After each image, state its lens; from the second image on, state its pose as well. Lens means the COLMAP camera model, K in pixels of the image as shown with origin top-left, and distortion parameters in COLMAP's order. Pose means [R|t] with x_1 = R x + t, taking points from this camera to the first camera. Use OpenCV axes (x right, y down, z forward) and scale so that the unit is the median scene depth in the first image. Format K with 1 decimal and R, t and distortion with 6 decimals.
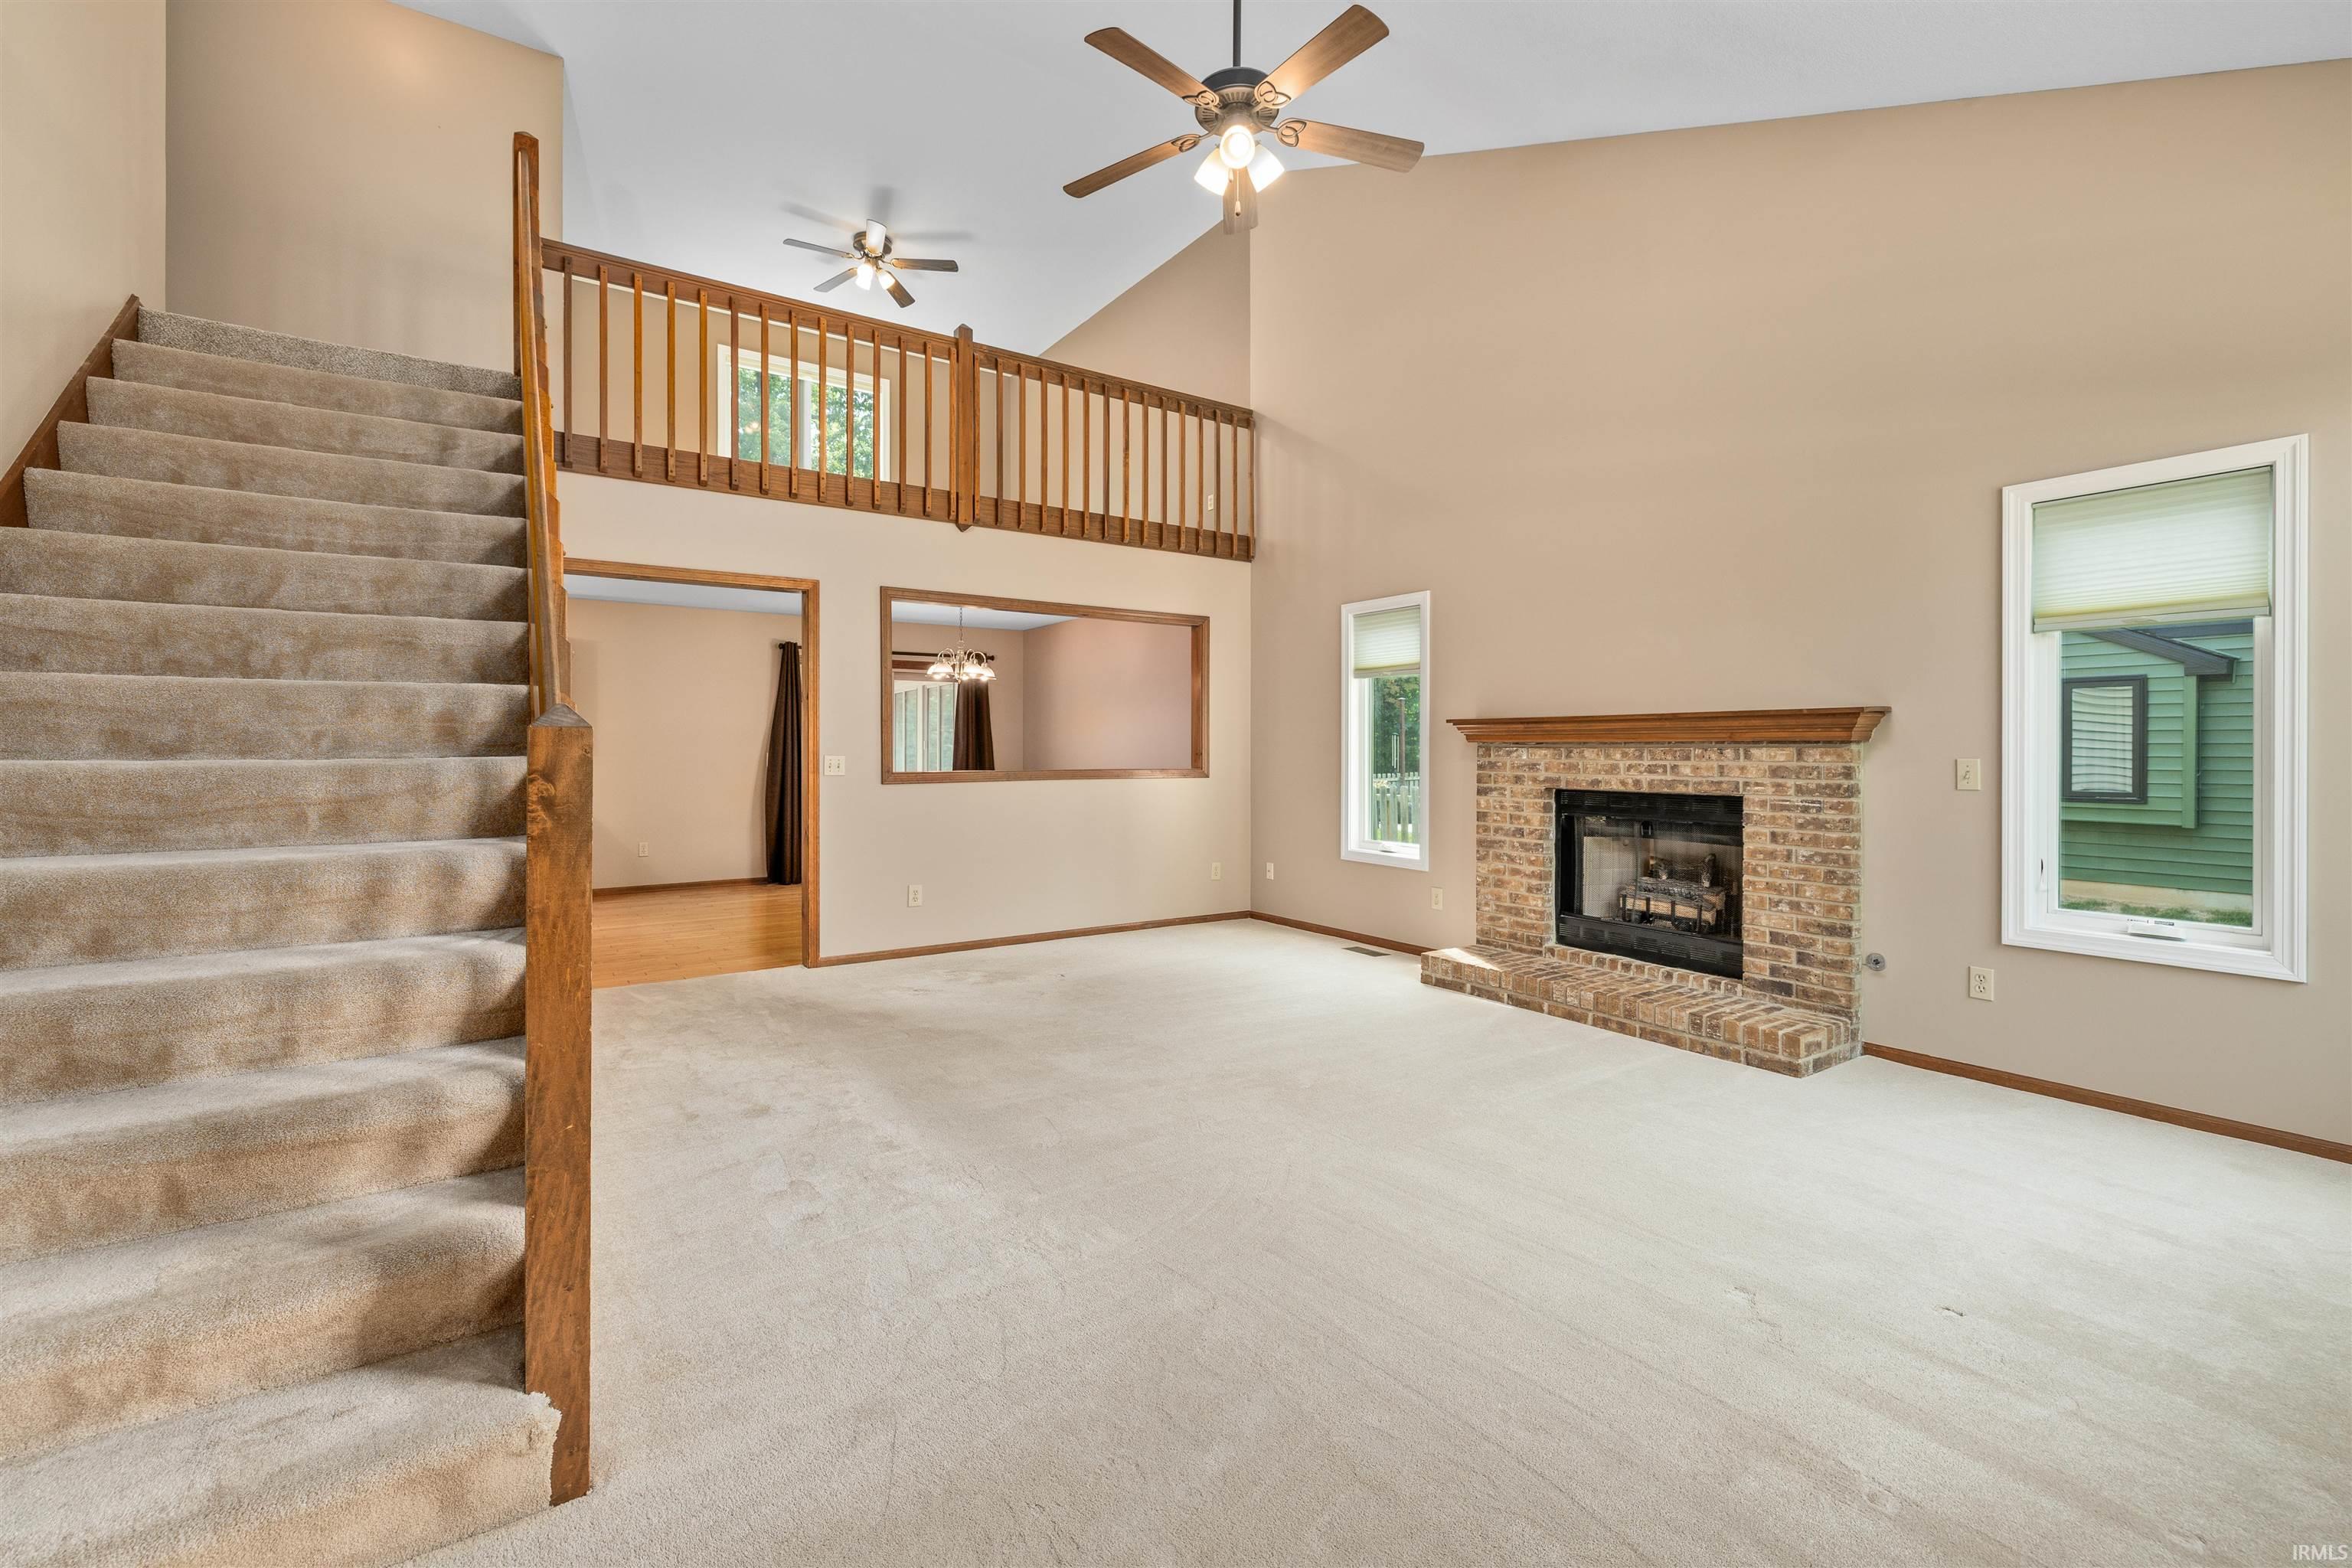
lens RADIAL K [[992.9, 0, 1171.4], [0, 992.9, 754.6], [0, 0, 1]] dist [0.001761, 0.000129]
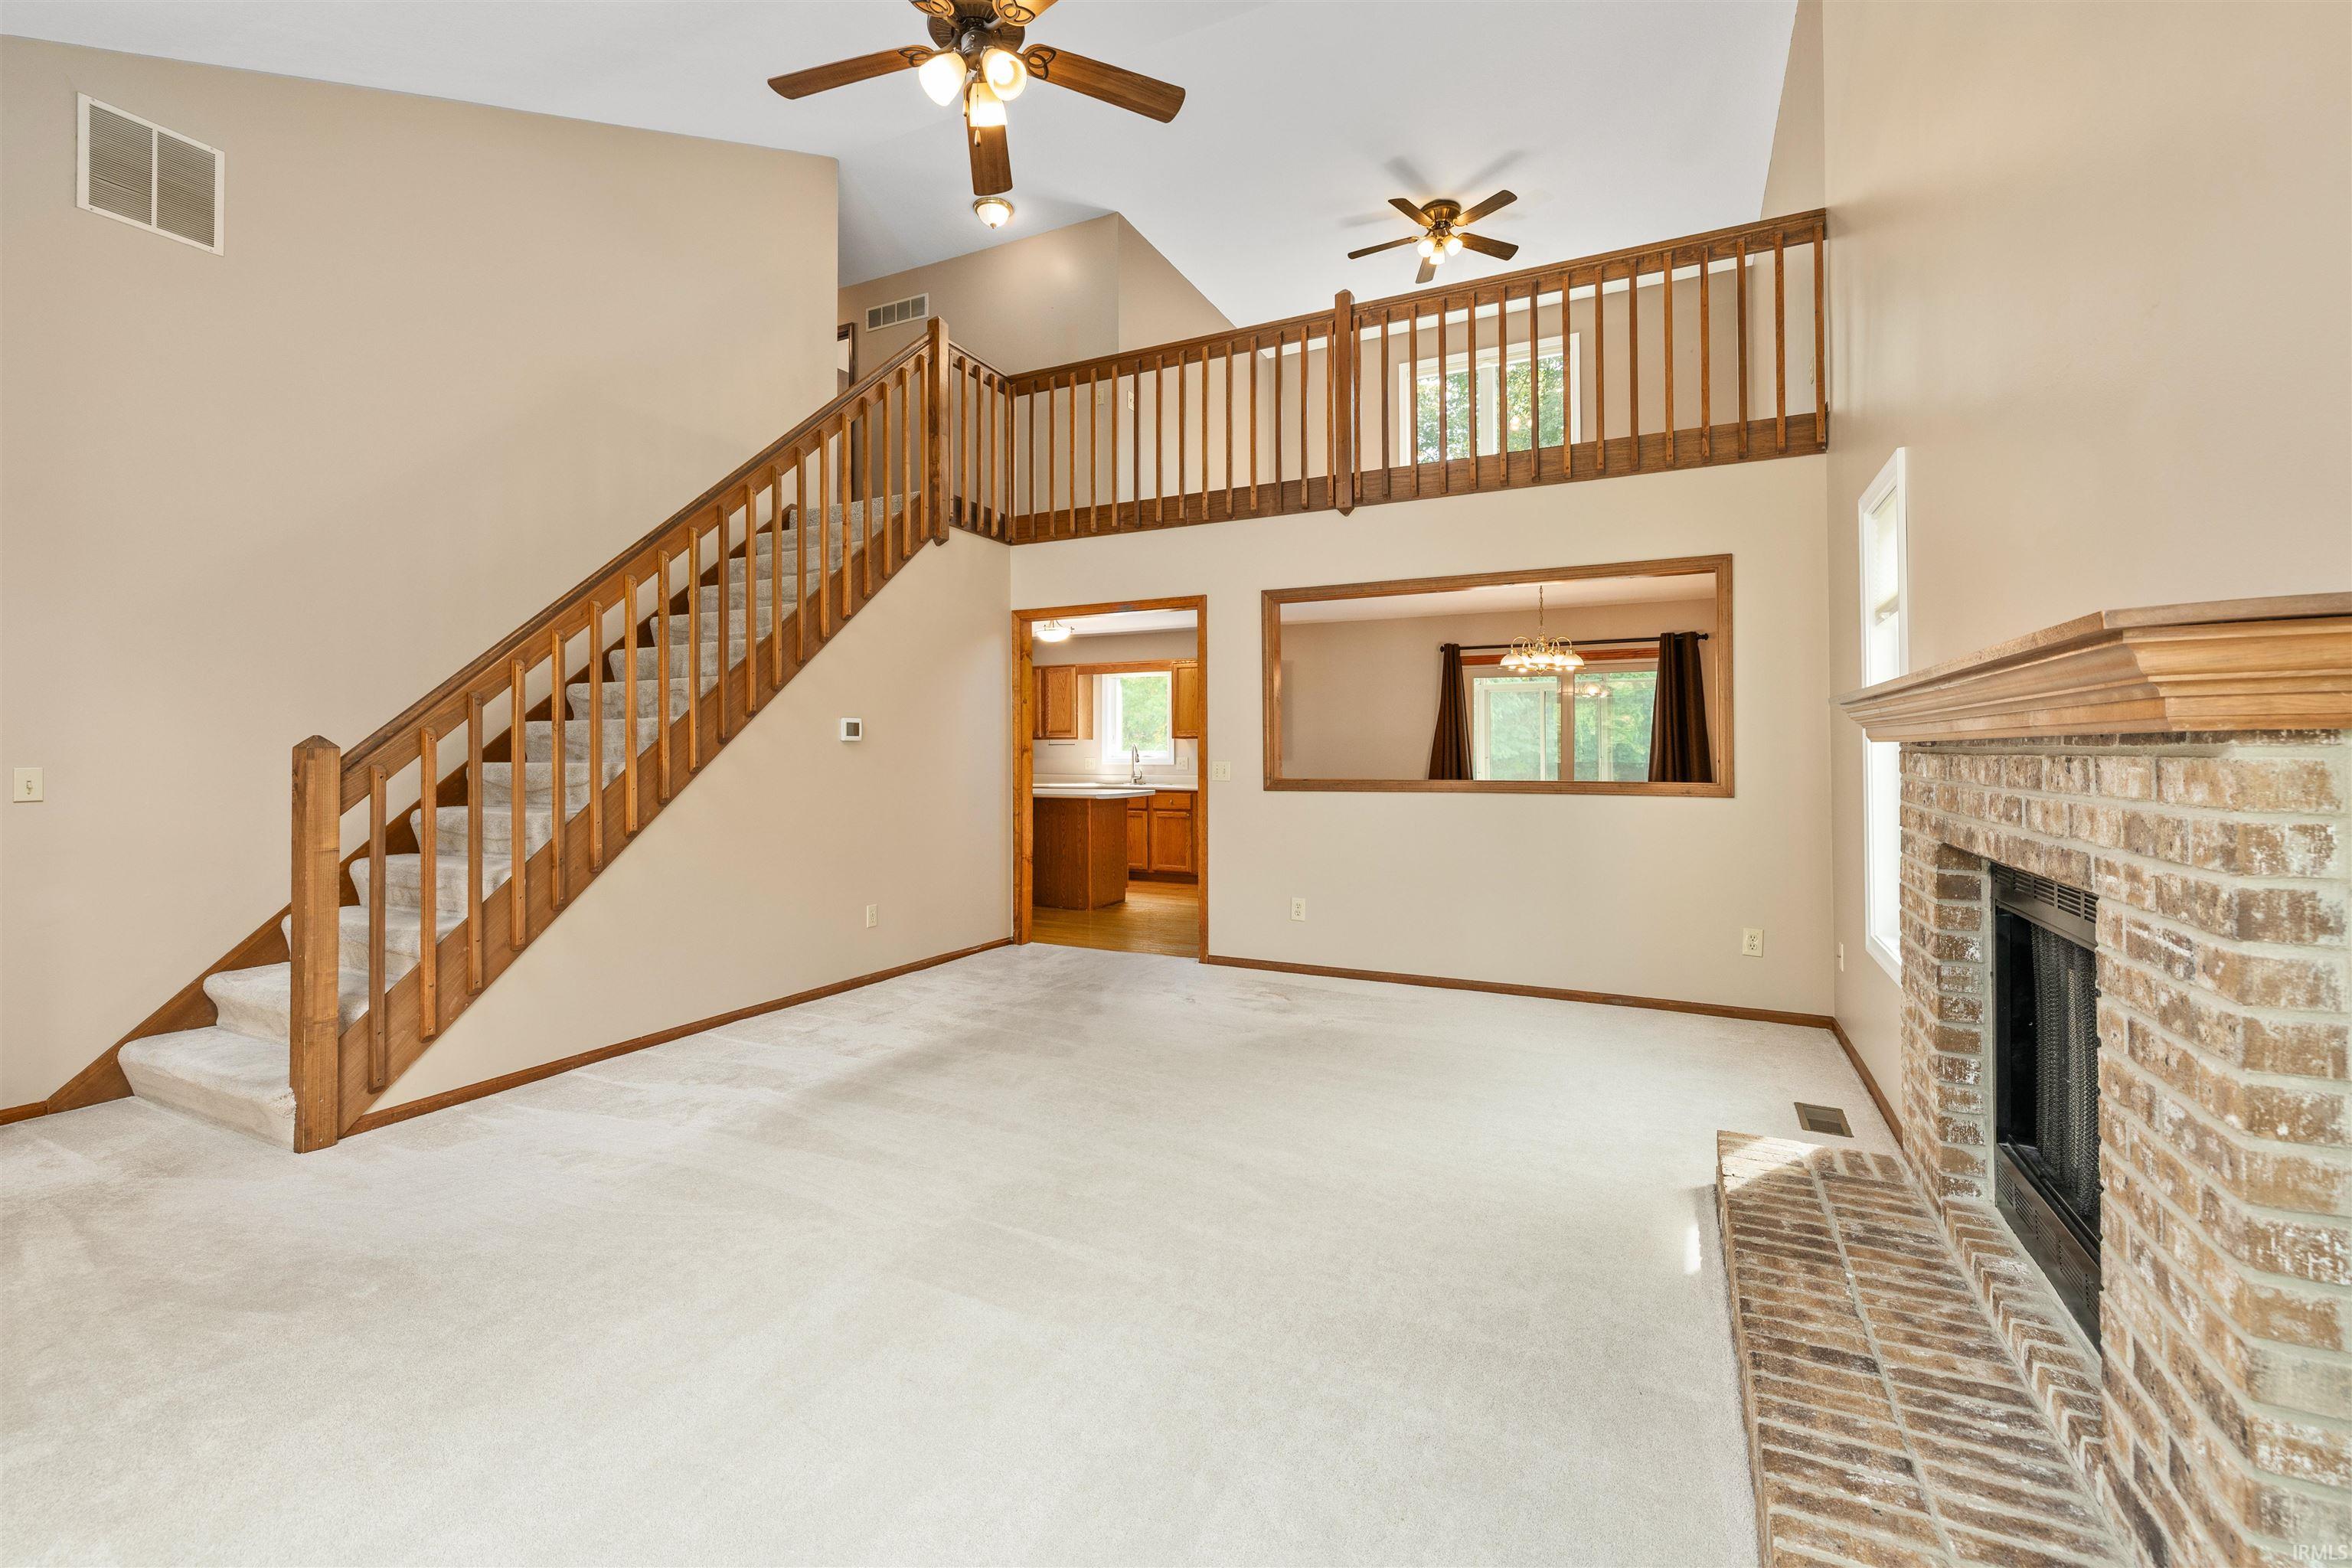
lens RADIAL K [[1020.2, 0, 1168.2], [0, 1020.2, 736.2], [0, 0, 1]] dist [0.000552, 0.000054]
pose [[0.489793, -0.015485, -0.871701, 0.647422], [-0.002381, 0.999815, -0.019098, -0.005158], [0.871836, 0.011430, 0.489665, 0.499241]]
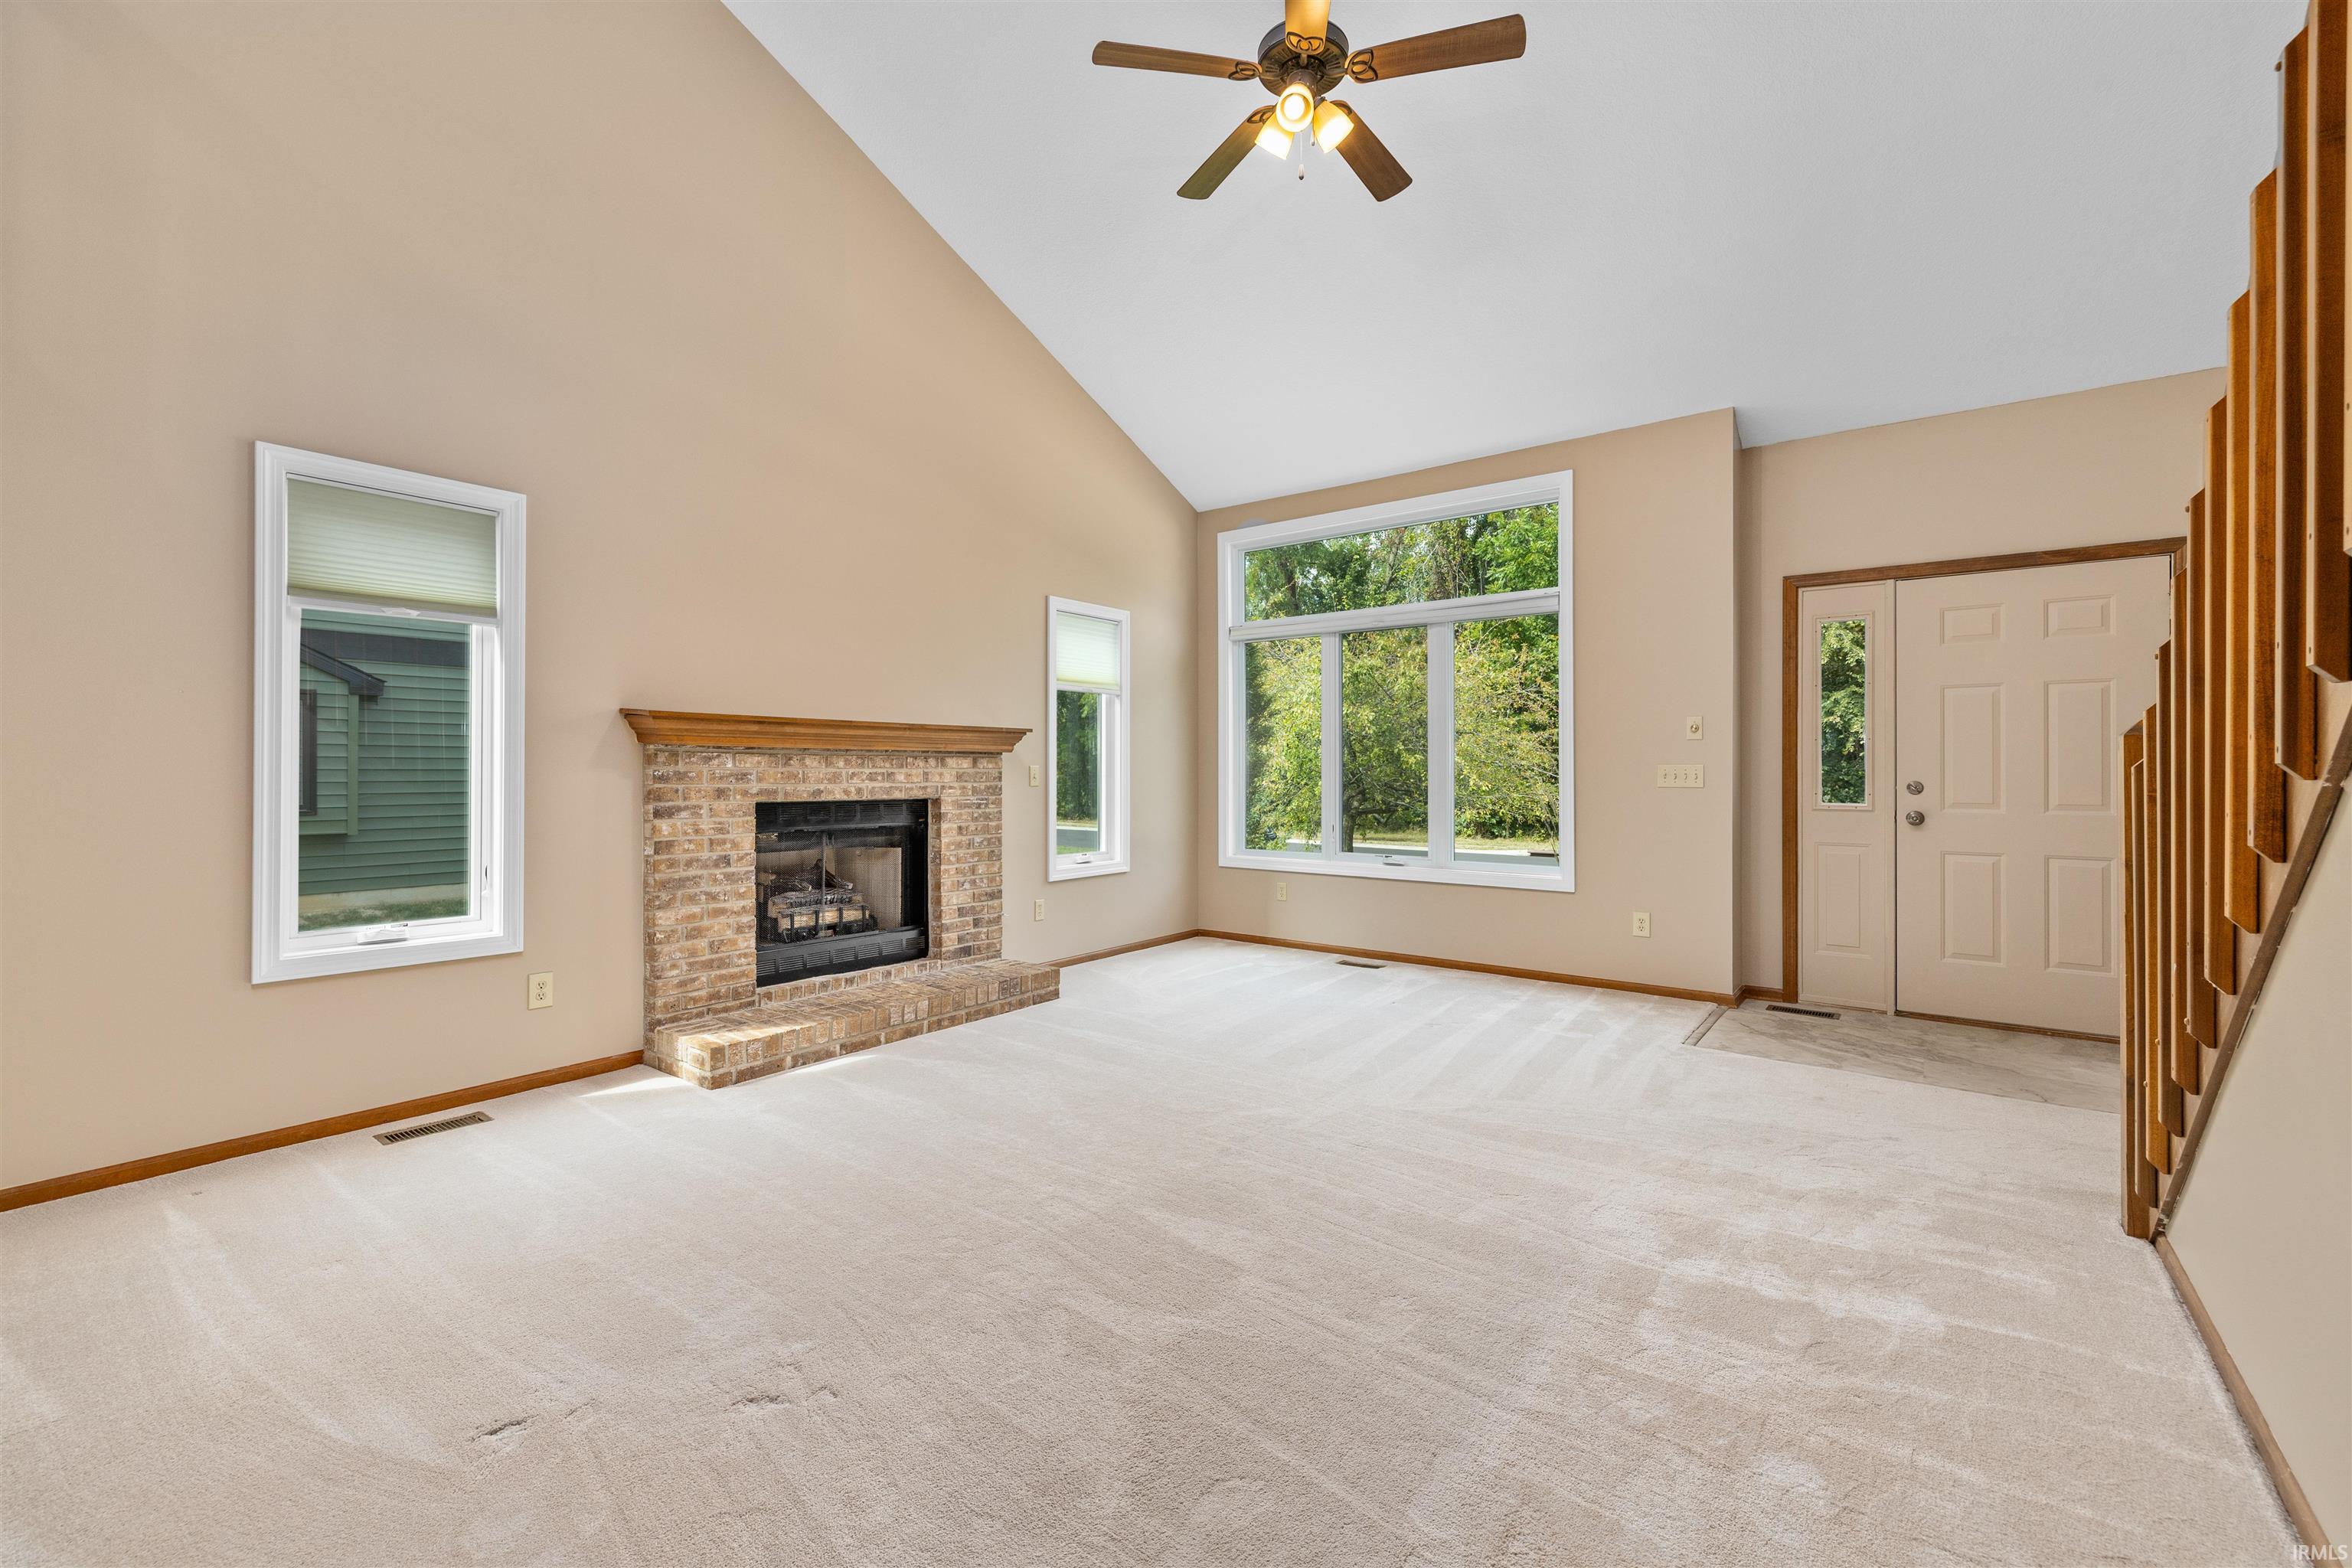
lens RADIAL K [[974.9, 0, 1165.0], [0, 974.9, 775.3], [0, 0, 1]] dist [0.000064, -0.000001]
pose [[-0.312720, -0.006143, 0.949826, -0.533179], [0.002151, 0.999972, 0.007176, 0.006239], [-0.949843, 0.004287, -0.312698, 0.987538]]
